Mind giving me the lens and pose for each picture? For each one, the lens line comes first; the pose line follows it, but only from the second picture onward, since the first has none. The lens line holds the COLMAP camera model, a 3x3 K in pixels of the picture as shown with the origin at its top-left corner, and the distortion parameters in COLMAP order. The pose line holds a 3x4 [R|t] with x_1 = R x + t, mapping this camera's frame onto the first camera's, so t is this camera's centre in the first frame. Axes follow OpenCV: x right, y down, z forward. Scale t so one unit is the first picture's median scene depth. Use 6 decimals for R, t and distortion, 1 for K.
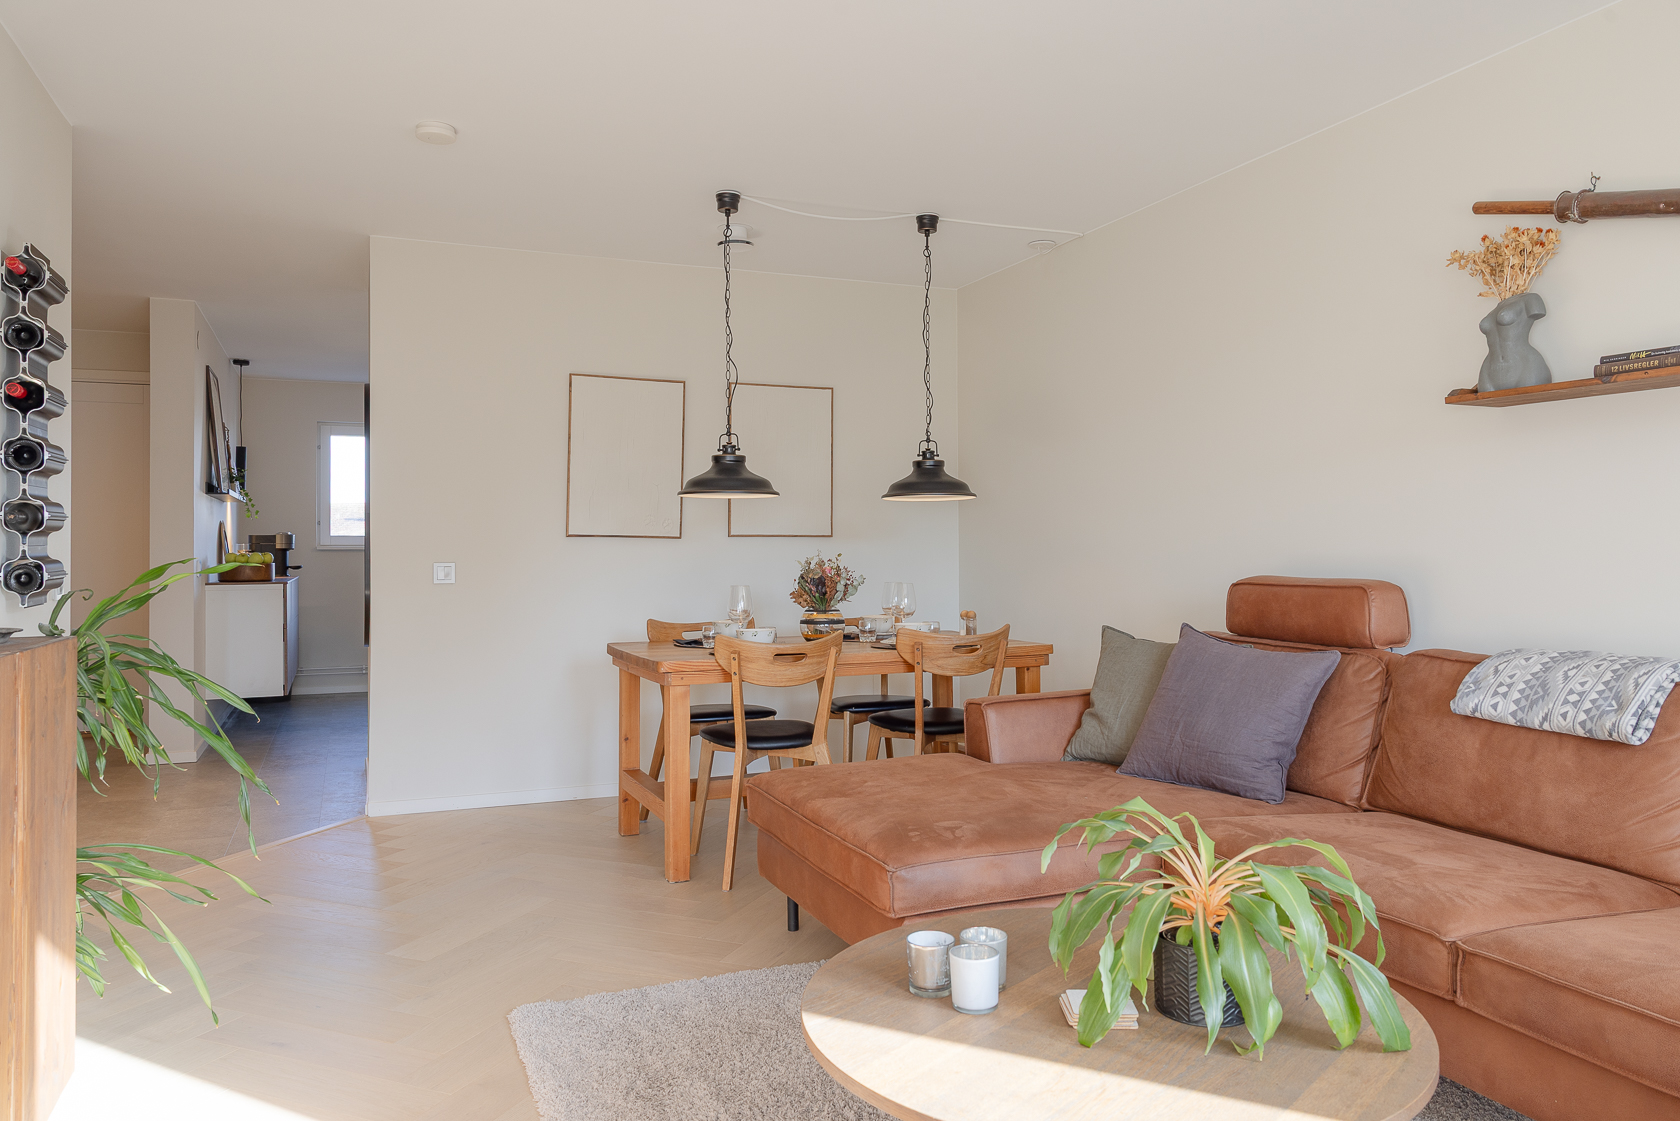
lens RADIAL K [[1194.6, 0, 843.0], [0, 1194.6, 519.4], [0, 0, 1]] dist [0.000001, 0.002571]
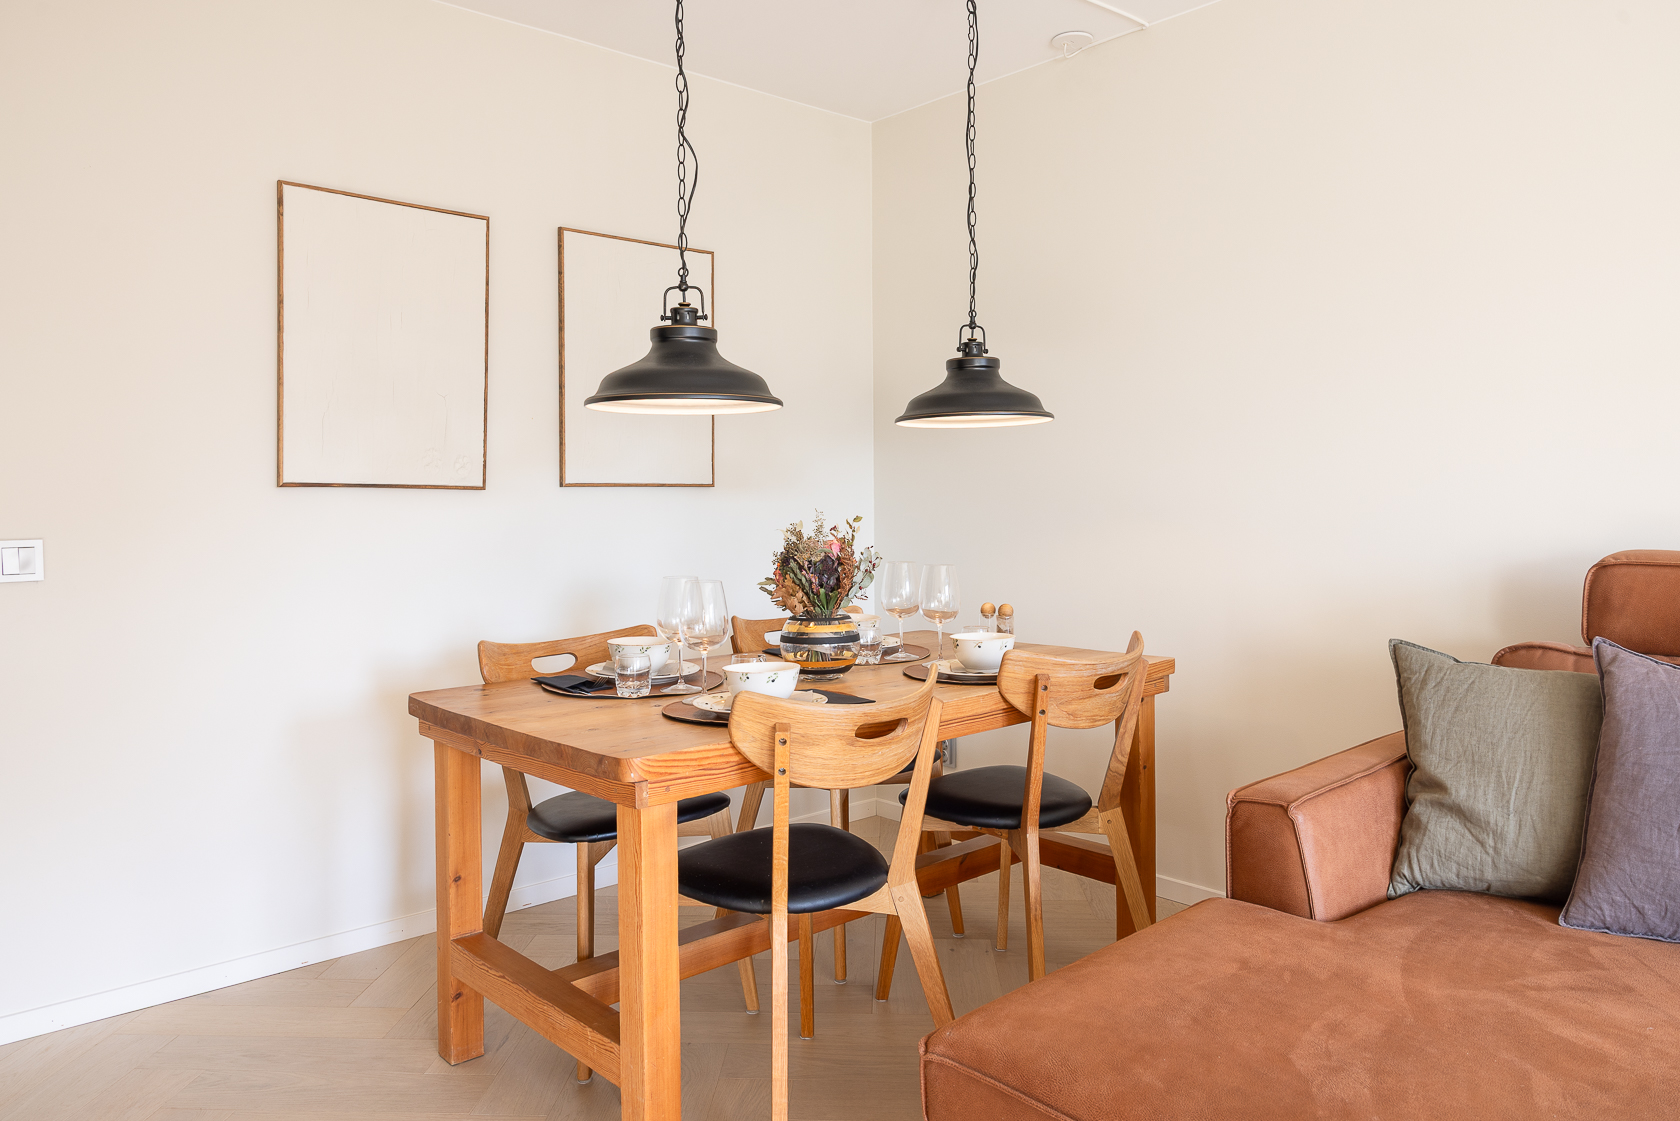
lens RADIAL K [[1194.6, 0, 843.0], [0, 1194.6, 519.4], [0, 0, 1]] dist [0.000001, 0.002571]
pose [[0.943729, -0.008407, 0.330612, -0.190470], [-0.004942, 0.999207, 0.039515, 0.007752], [-0.330682, -0.038926, 0.942939, 0.460726]]
